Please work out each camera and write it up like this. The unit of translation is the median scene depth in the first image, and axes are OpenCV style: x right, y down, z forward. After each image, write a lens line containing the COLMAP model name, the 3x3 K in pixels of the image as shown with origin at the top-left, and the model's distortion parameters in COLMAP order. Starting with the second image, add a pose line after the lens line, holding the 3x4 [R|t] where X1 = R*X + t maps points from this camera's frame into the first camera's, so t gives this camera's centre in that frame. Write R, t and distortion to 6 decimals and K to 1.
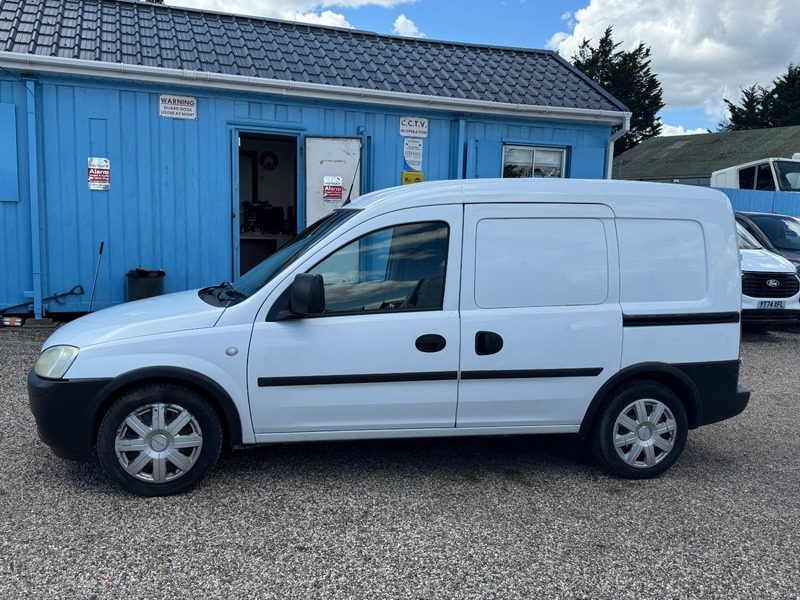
lens RADIAL K [[604.4, 0, 399.7], [0, 604.4, 302.4], [0, 0, 1]] dist [0.031179, -0.040134]
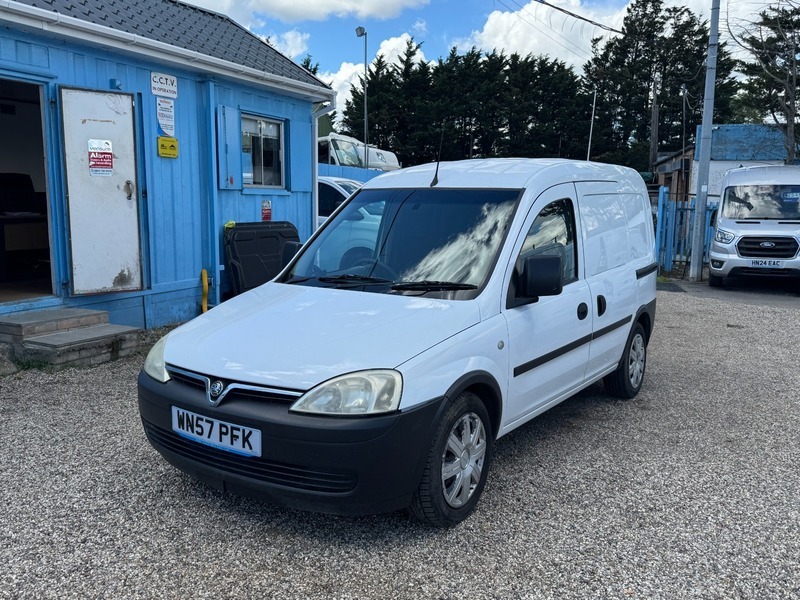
lens RADIAL K [[604.4, 0, 405.8], [0, 604.4, 294.7], [0, 0, 1]] dist [0.031179, -0.040134]
pose [[0.786319, -0.113355, 0.607333, -0.306428], [0.089460, 0.993555, 0.069615, -0.024042], [-0.611309, -0.000408, 0.791392, 0.113030]]
